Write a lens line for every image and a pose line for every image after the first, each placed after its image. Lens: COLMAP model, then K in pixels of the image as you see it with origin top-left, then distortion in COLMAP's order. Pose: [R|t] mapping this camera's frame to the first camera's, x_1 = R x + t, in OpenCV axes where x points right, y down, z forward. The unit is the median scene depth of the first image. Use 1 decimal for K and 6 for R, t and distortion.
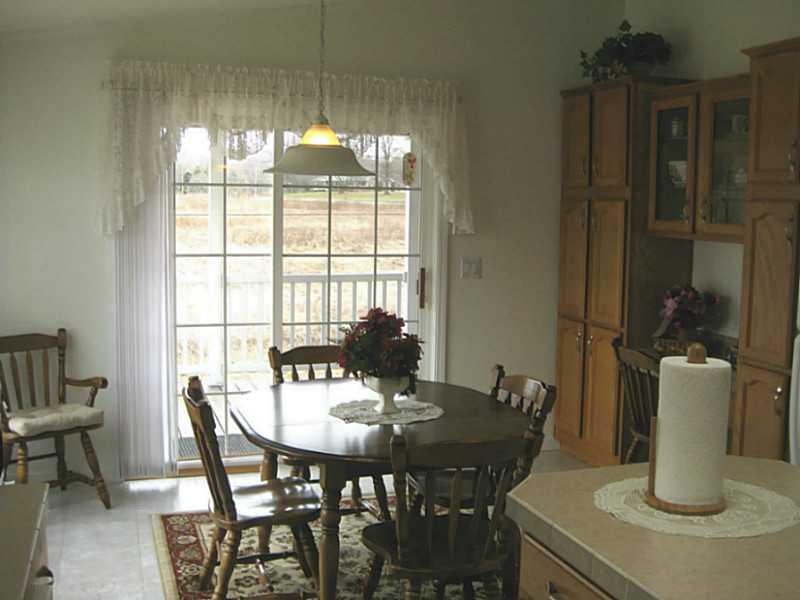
lens RADIAL K [[883.7, 0, 400.0], [0, 883.7, 300.0], [0, 0, 1]] dist [-0.157812, 0.052860]
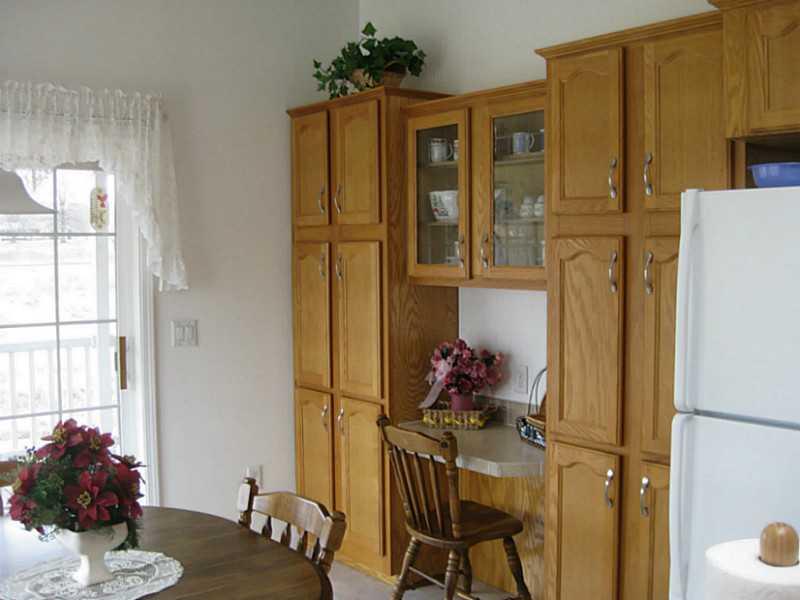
lens RADIAL K [[883.7, 0, 400.0], [0, 883.7, 300.0], [0, 0, 1]] dist [-0.157812, 0.052860]
pose [[0.937088, -0.041183, 0.346657, -0.009397], [0.058313, 0.997531, -0.039123, -0.026906], [-0.344190, 0.056876, 0.937176, 0.230857]]
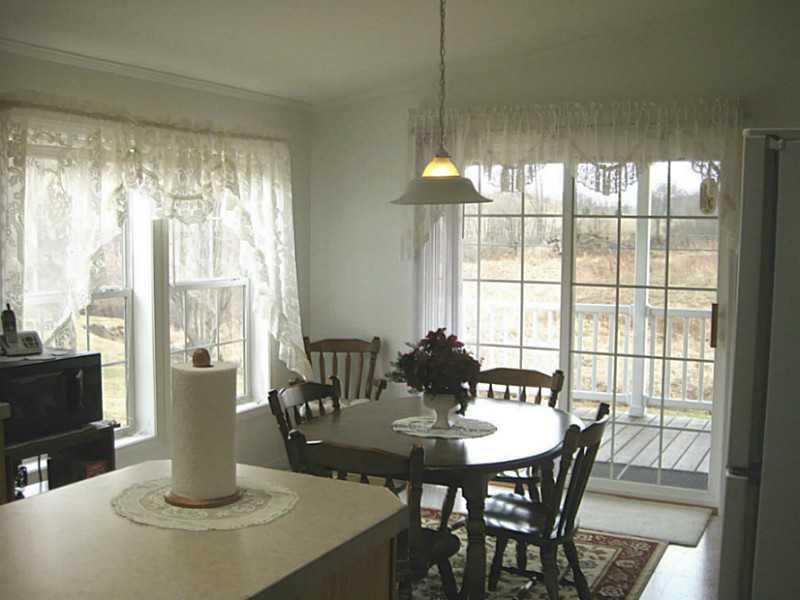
lens RADIAL K [[883.7, 0, 400.0], [0, 883.7, 300.0], [0, 0, 1]] dist [-0.157812, 0.052860]
pose [[0.691725, 0.042255, -0.720924, 0.489982], [-0.073562, 0.997217, -0.012133, -0.005154], [0.718404, 0.061425, 0.692908, 0.159986]]
